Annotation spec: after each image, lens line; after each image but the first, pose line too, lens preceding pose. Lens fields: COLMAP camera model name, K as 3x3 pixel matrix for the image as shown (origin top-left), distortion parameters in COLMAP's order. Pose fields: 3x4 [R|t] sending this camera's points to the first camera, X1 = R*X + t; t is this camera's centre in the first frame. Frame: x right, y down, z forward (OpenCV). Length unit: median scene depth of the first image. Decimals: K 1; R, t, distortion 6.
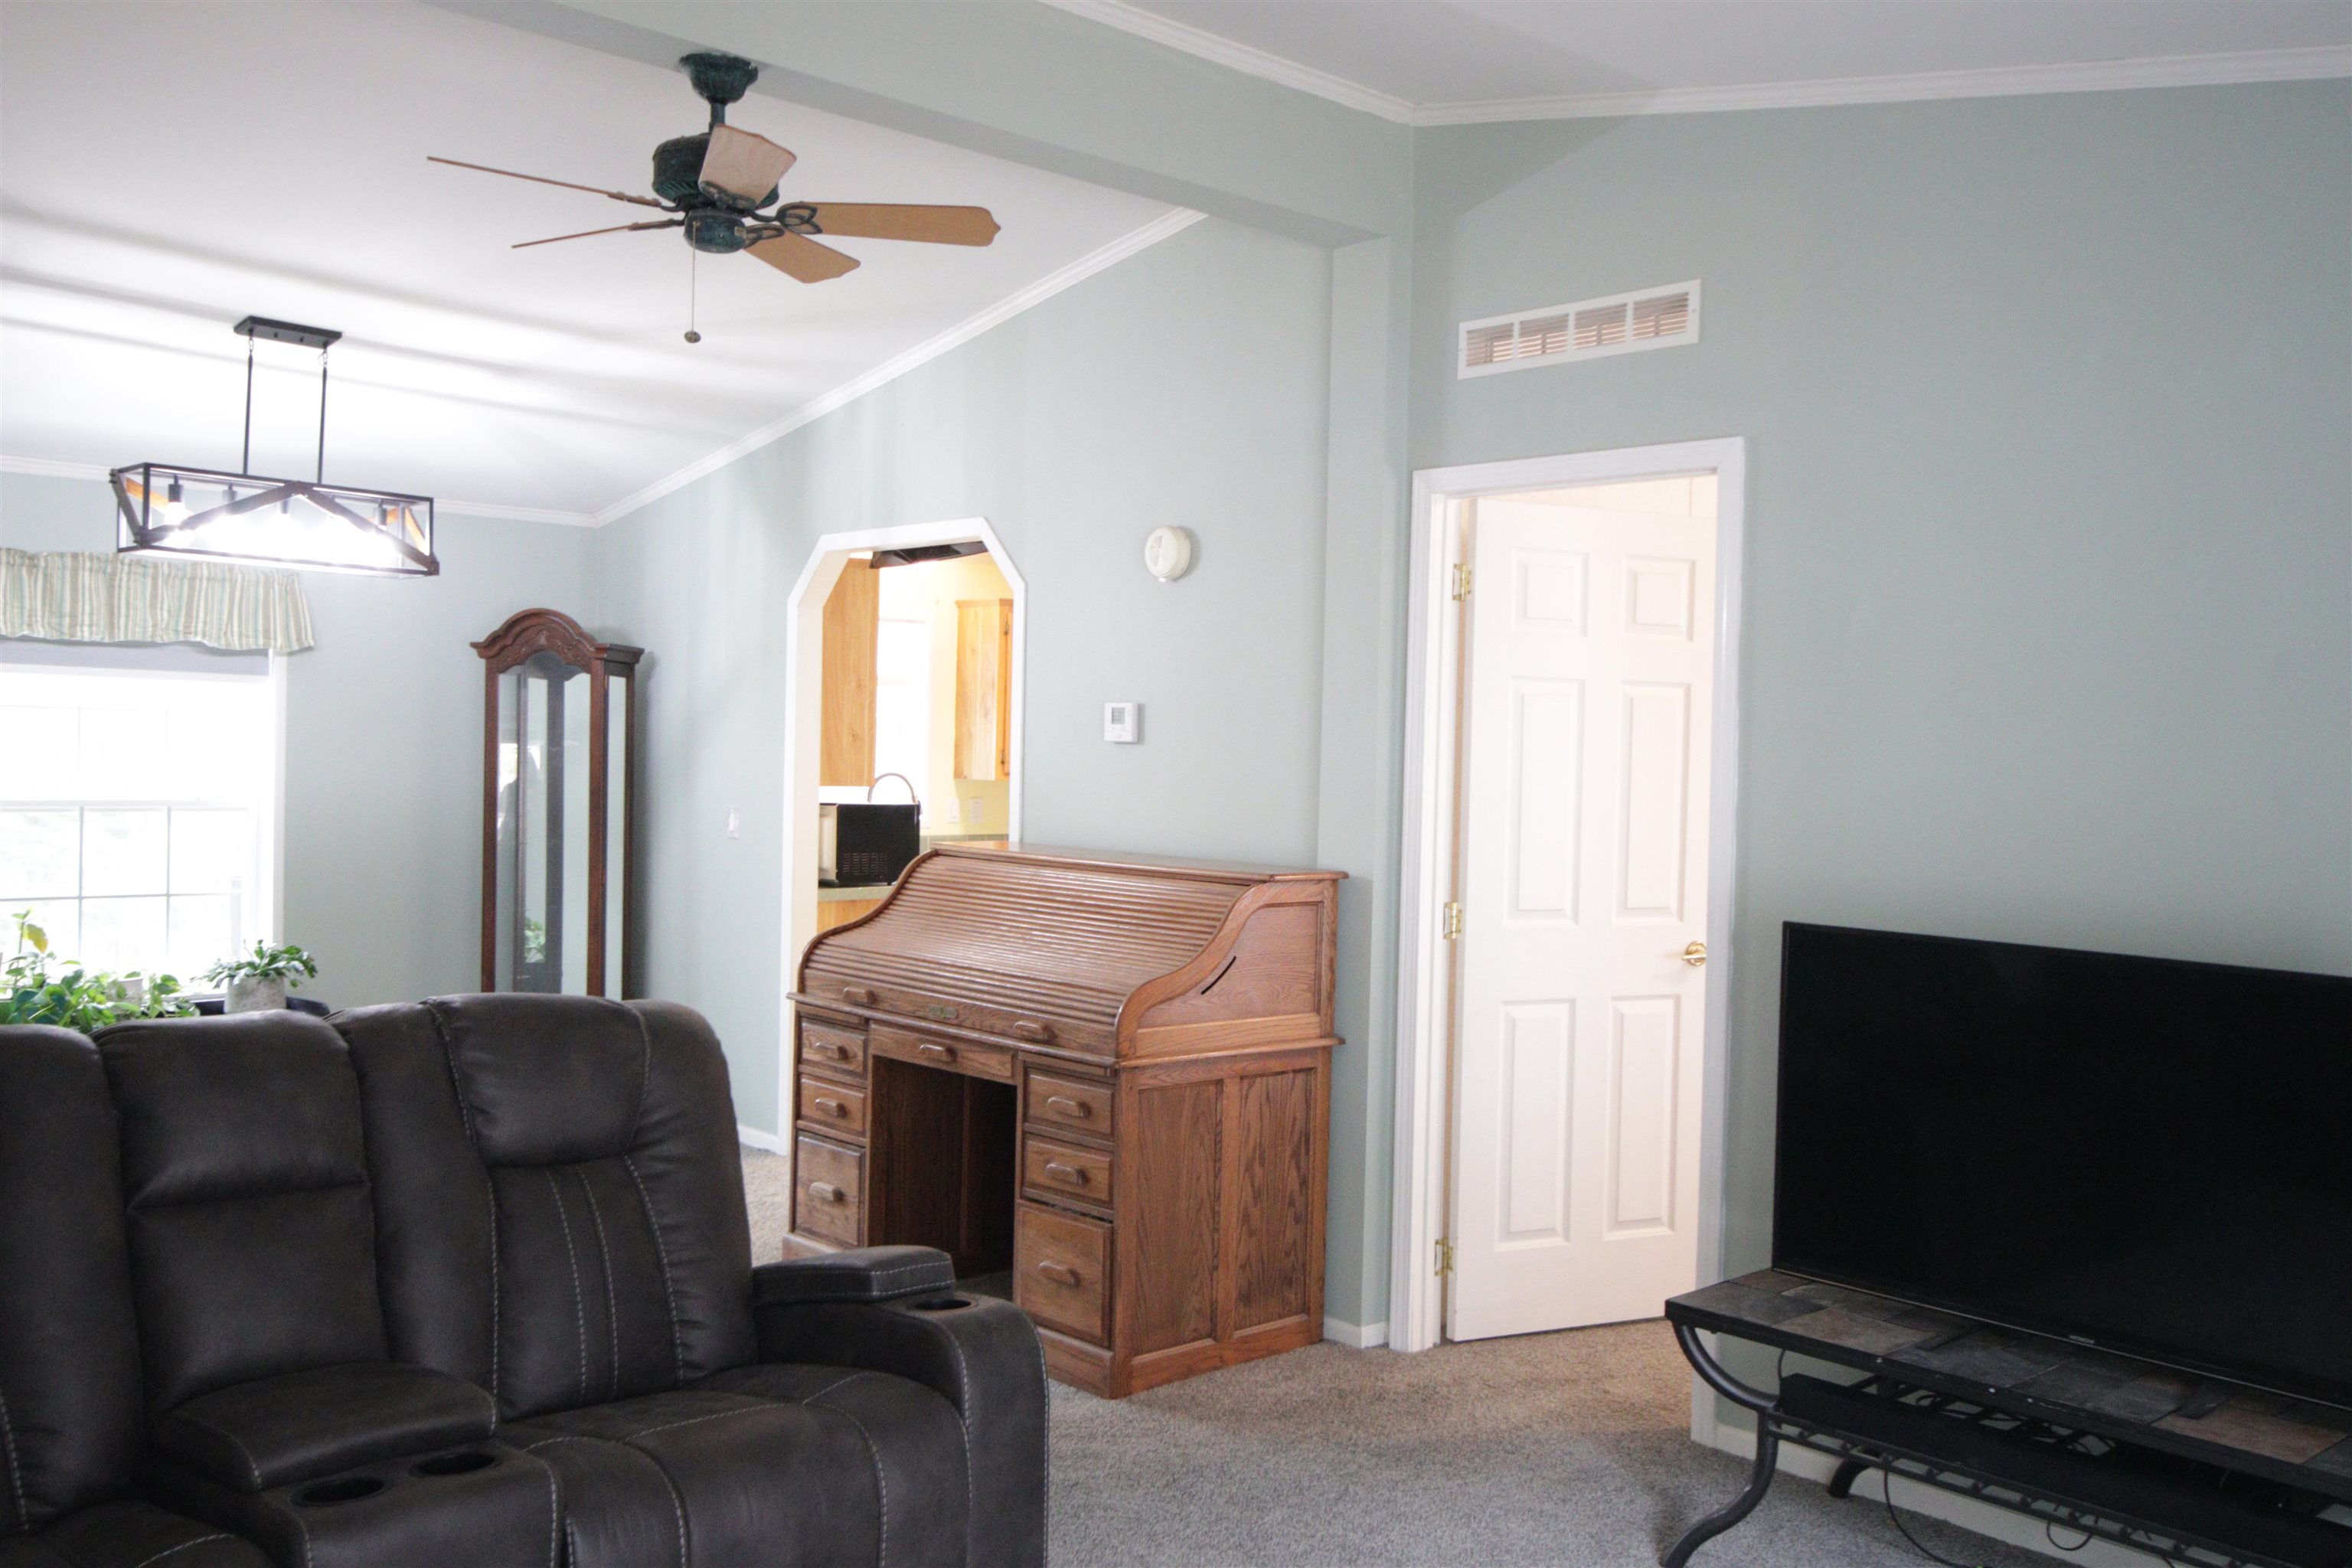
lens RADIAL K [[2022.2, 0, 1124.8], [0, 2022.2, 796.2], [0, 0, 1]] dist [0.002879, 0.029377]
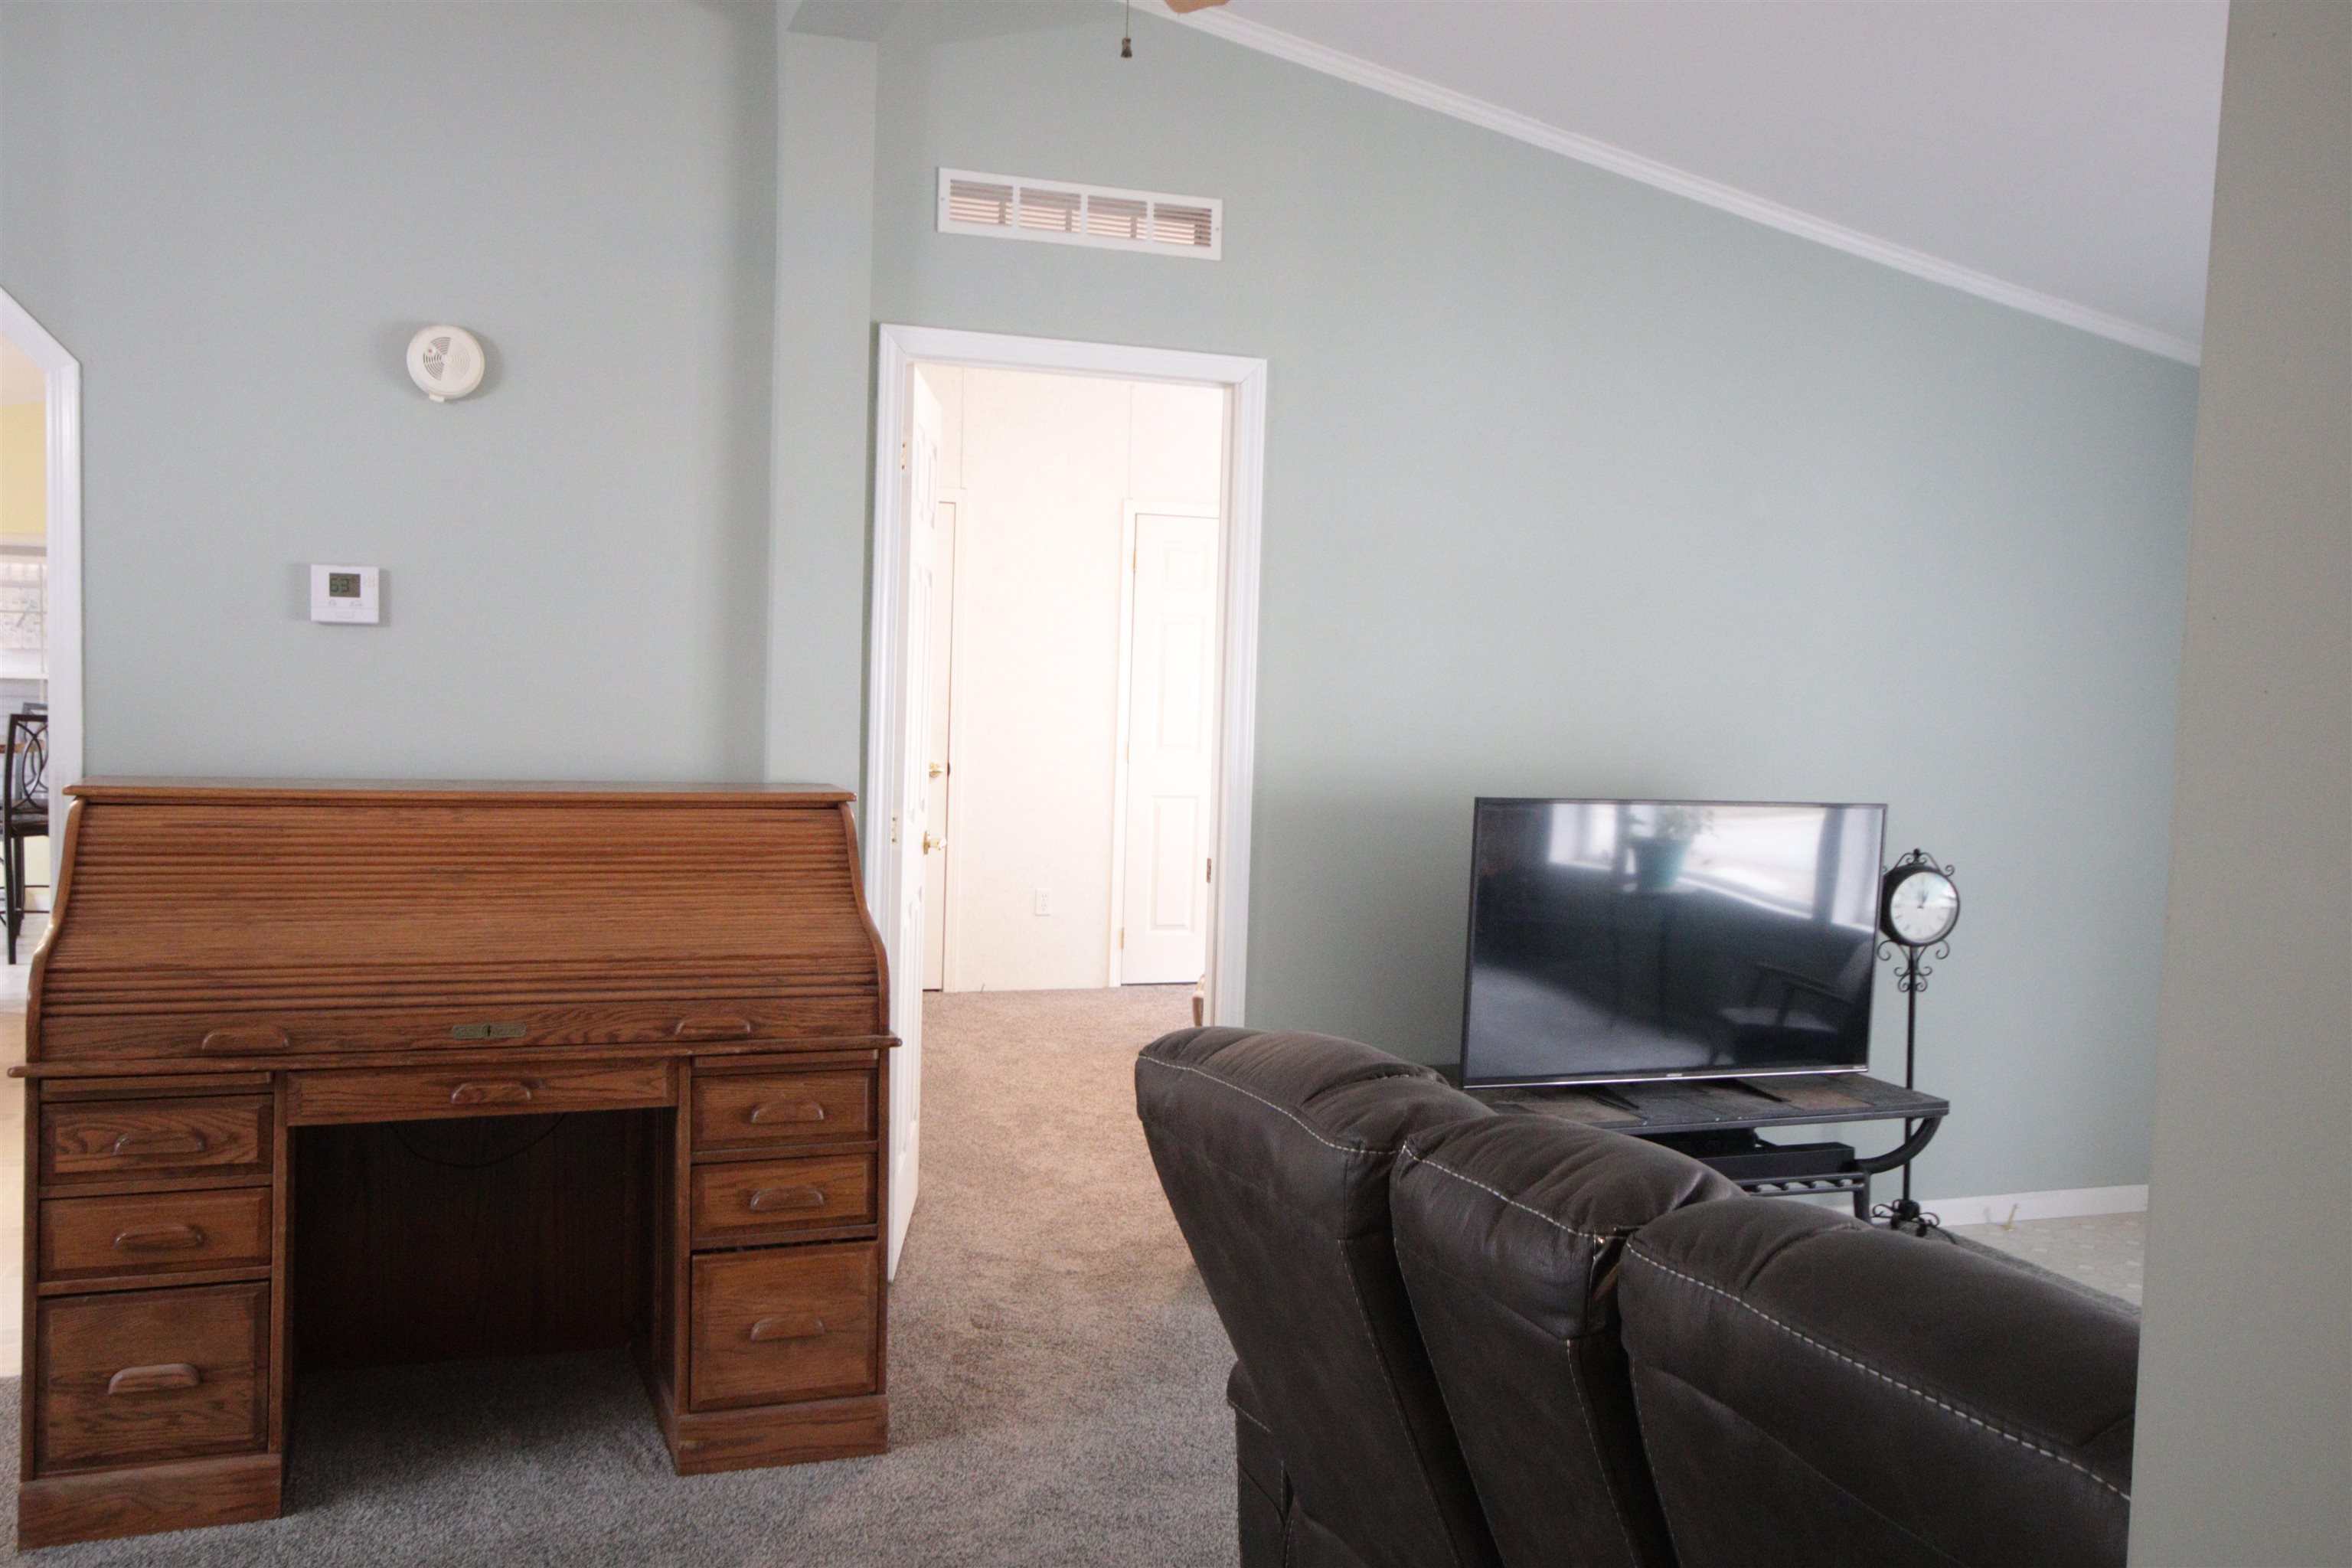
lens RADIAL K [[2022.2, 0, 1175.0], [0, 2022.2, 786.3], [0, 0, 1]] dist [0.002879, 0.029377]
pose [[0.370437, -0.070689, 0.926164, -0.606334], [0.003758, 0.997206, 0.074608, -0.024017], [-0.928850, -0.024157, 0.369667, 0.523179]]
